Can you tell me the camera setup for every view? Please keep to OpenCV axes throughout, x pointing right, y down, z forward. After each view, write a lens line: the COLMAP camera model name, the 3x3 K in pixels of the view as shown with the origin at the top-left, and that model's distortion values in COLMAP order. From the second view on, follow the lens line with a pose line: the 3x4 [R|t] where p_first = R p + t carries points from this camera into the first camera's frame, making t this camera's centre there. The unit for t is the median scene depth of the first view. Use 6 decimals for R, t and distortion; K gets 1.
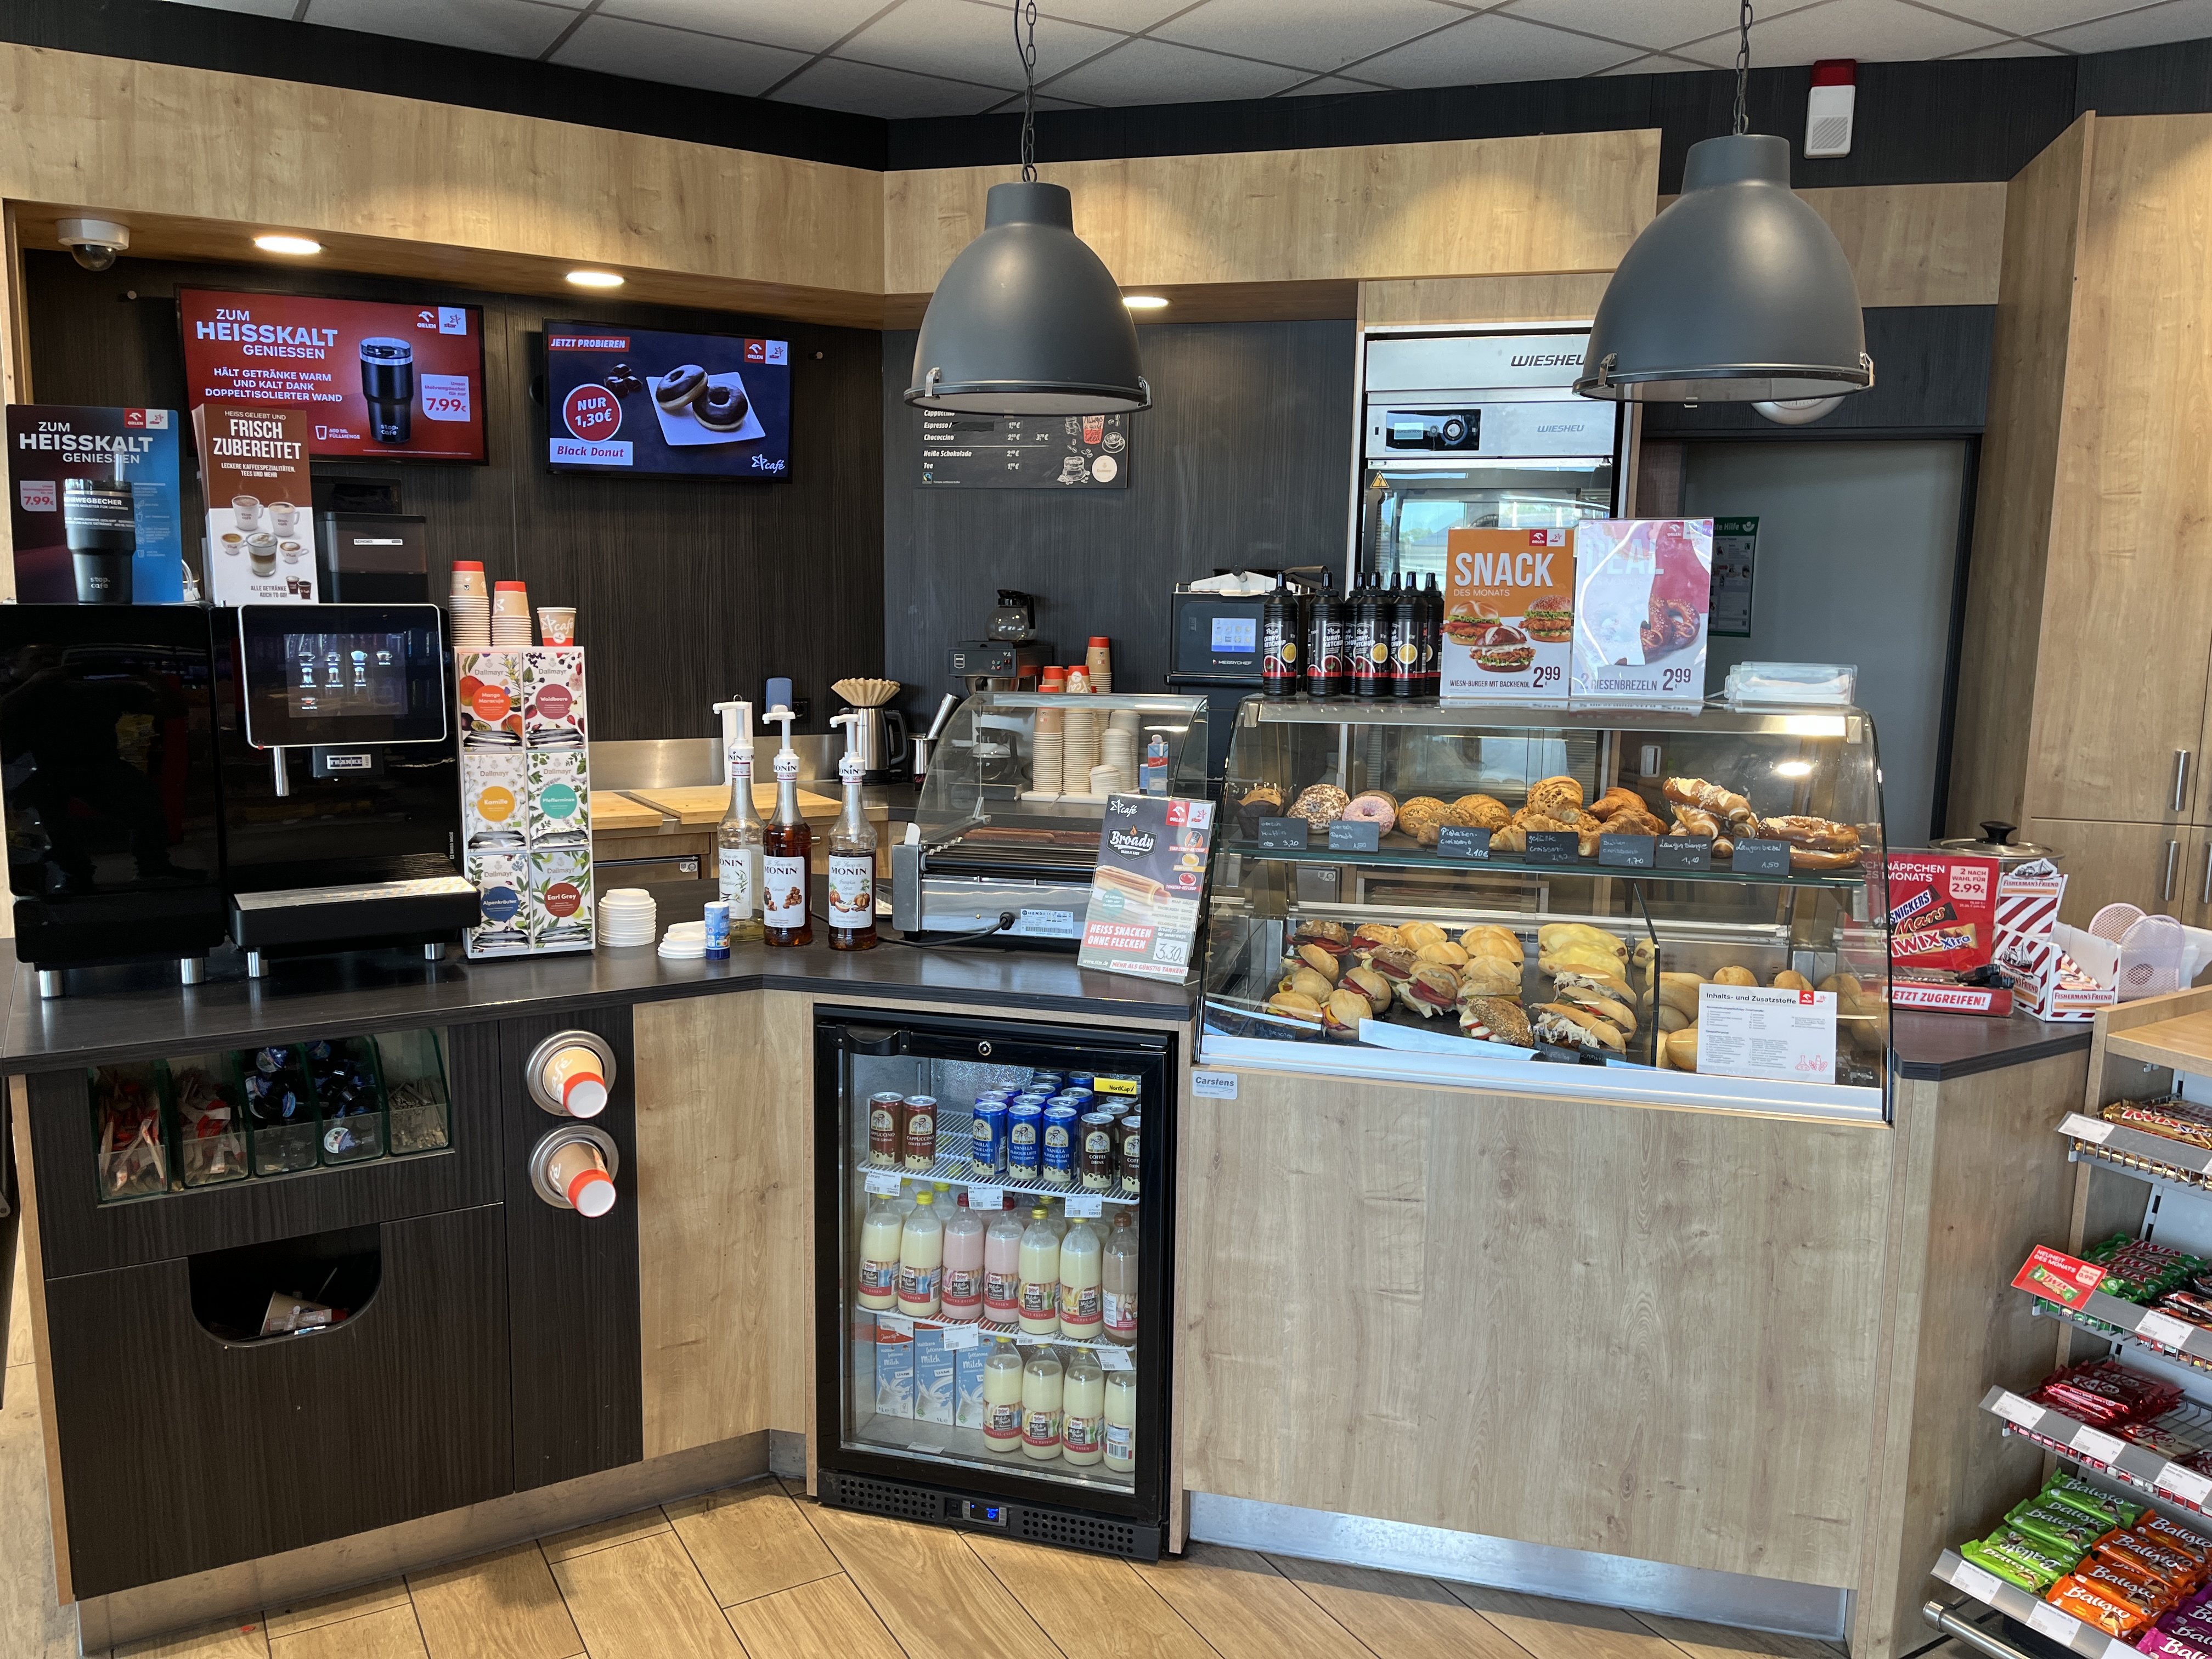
lens RADIAL K [[1676.3, 0, 1092.4], [0, 1676.3, 830.5], [0, 0, 1]] dist [0.078873, -0.117657]
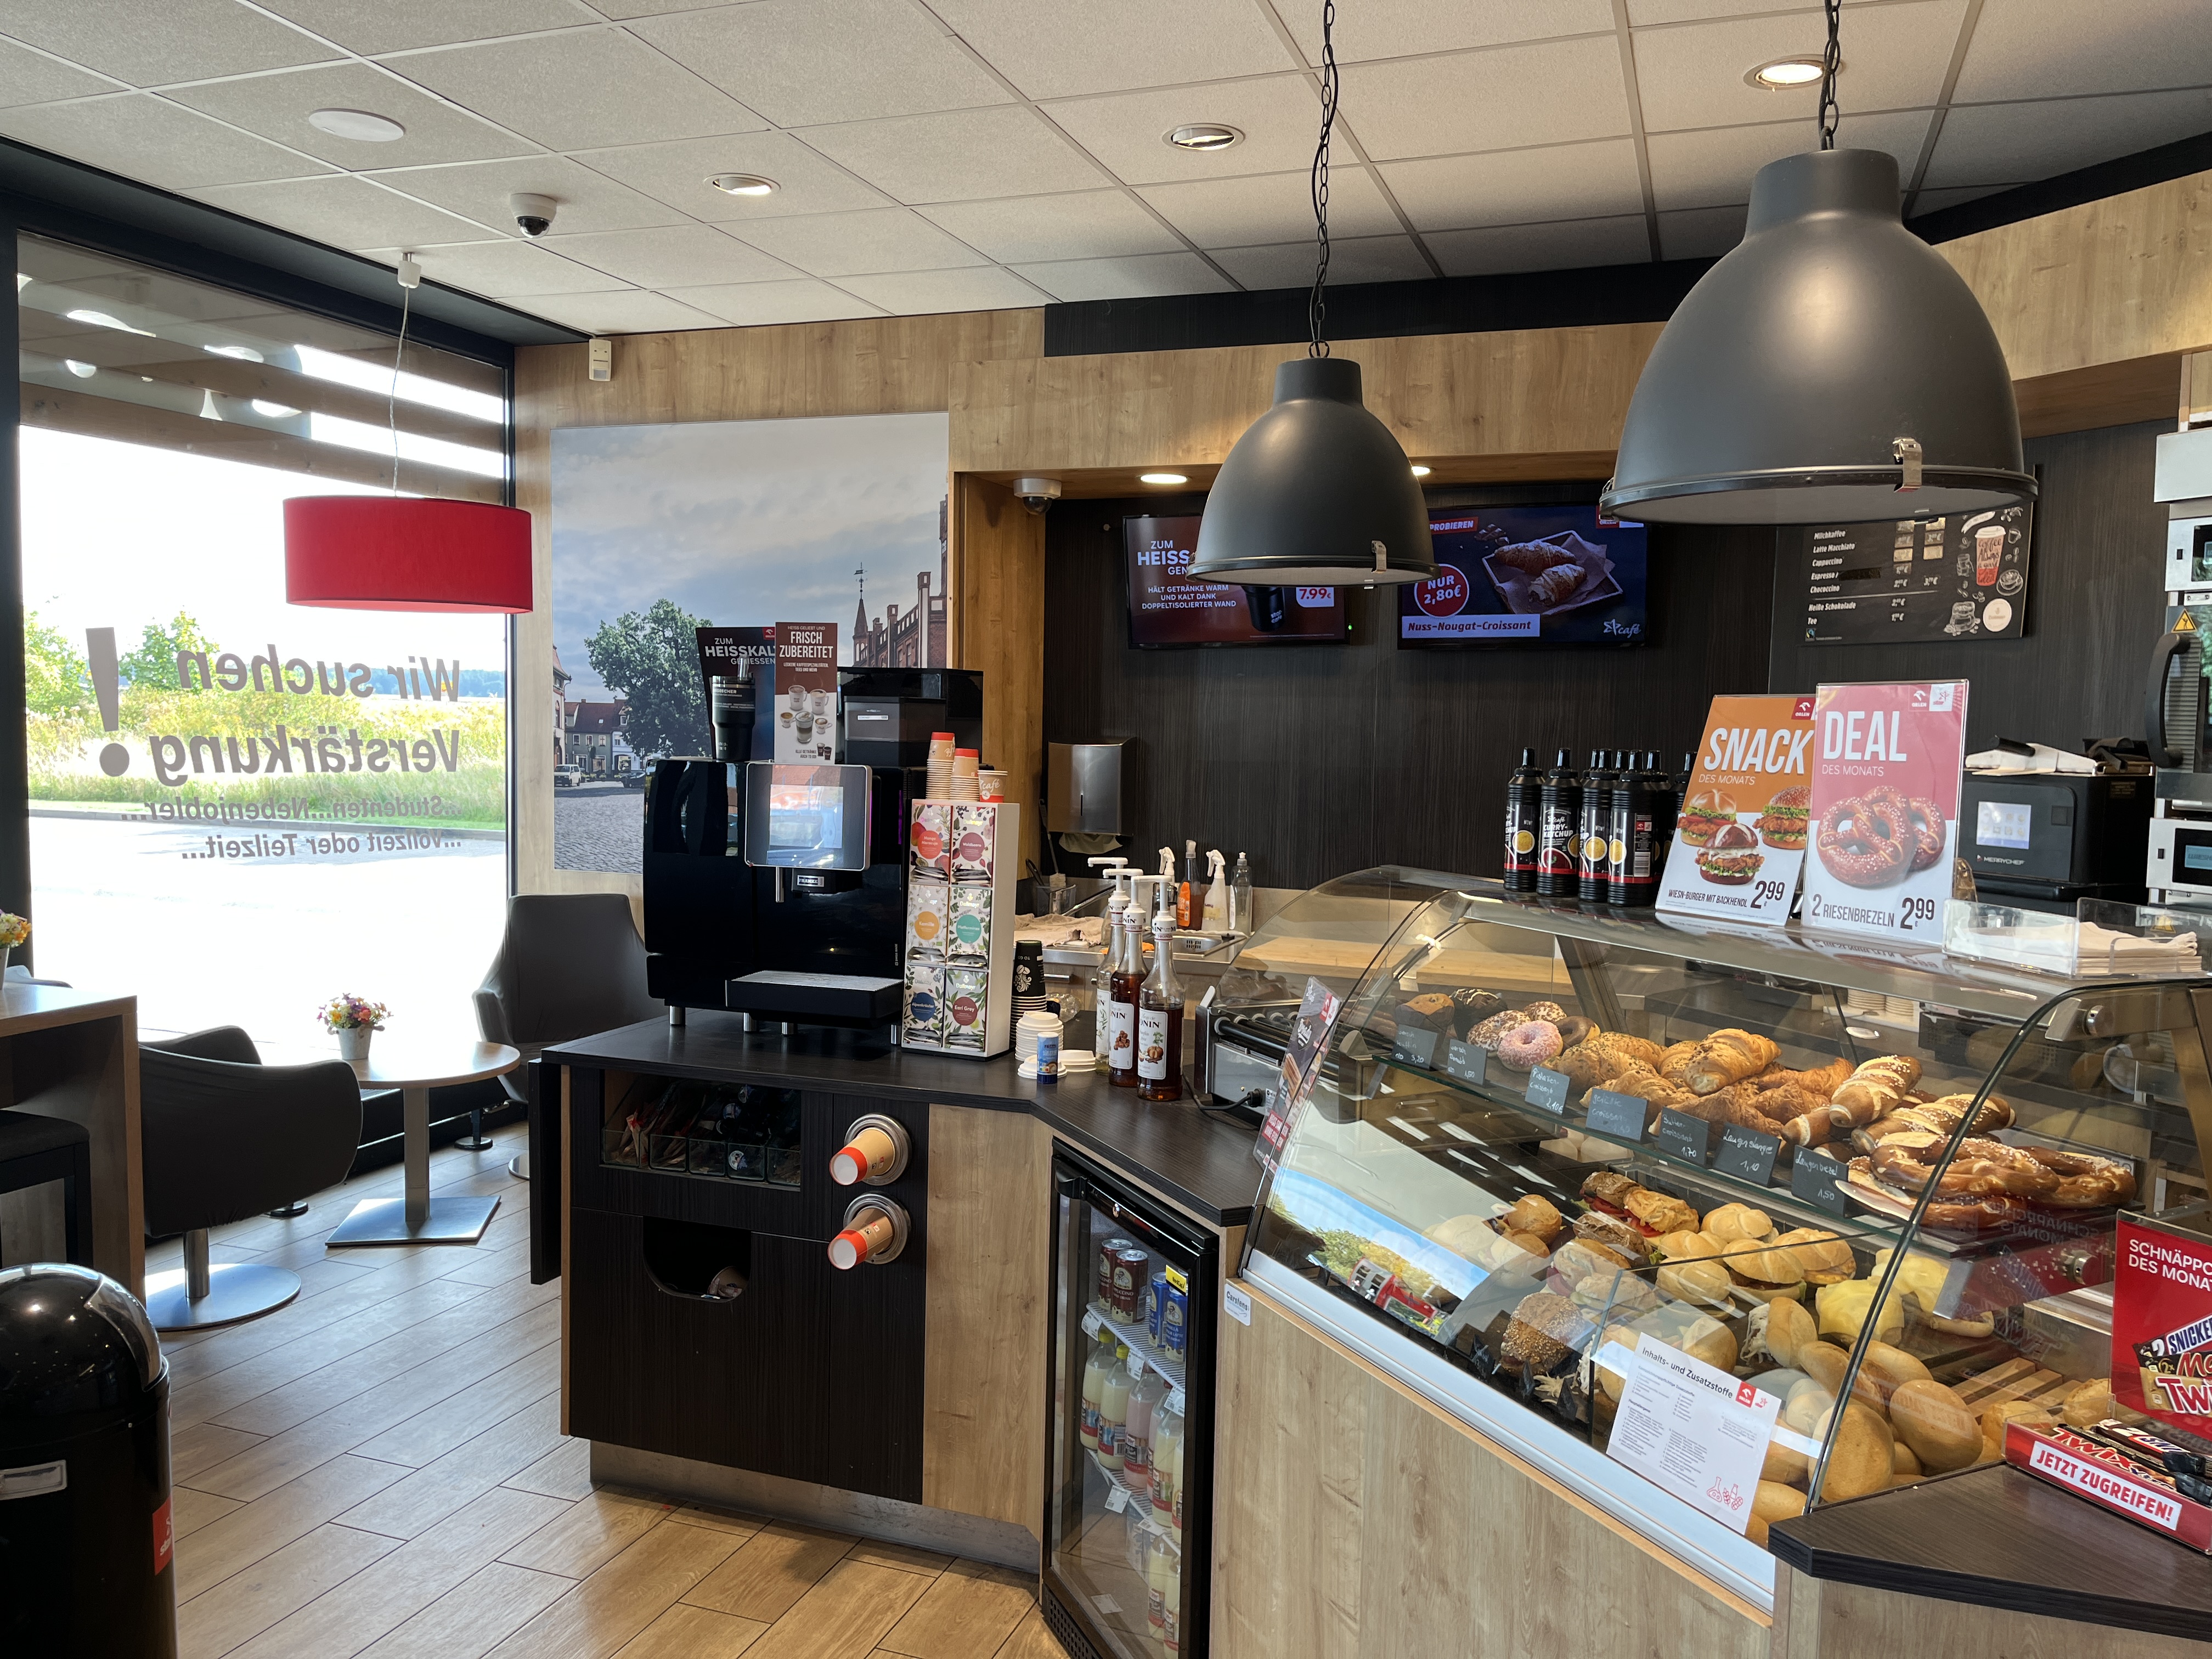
lens RADIAL K [[1676.3, 0, 1092.4], [0, 1676.3, 830.5], [0, 0, 1]] dist [0.078873, -0.117657]
pose [[0.625875, 0.052694, -0.778141, 0.677510], [-0.124509, 0.991670, -0.032992, -0.059467], [0.769920, 0.117534, 0.627223, 0.312681]]
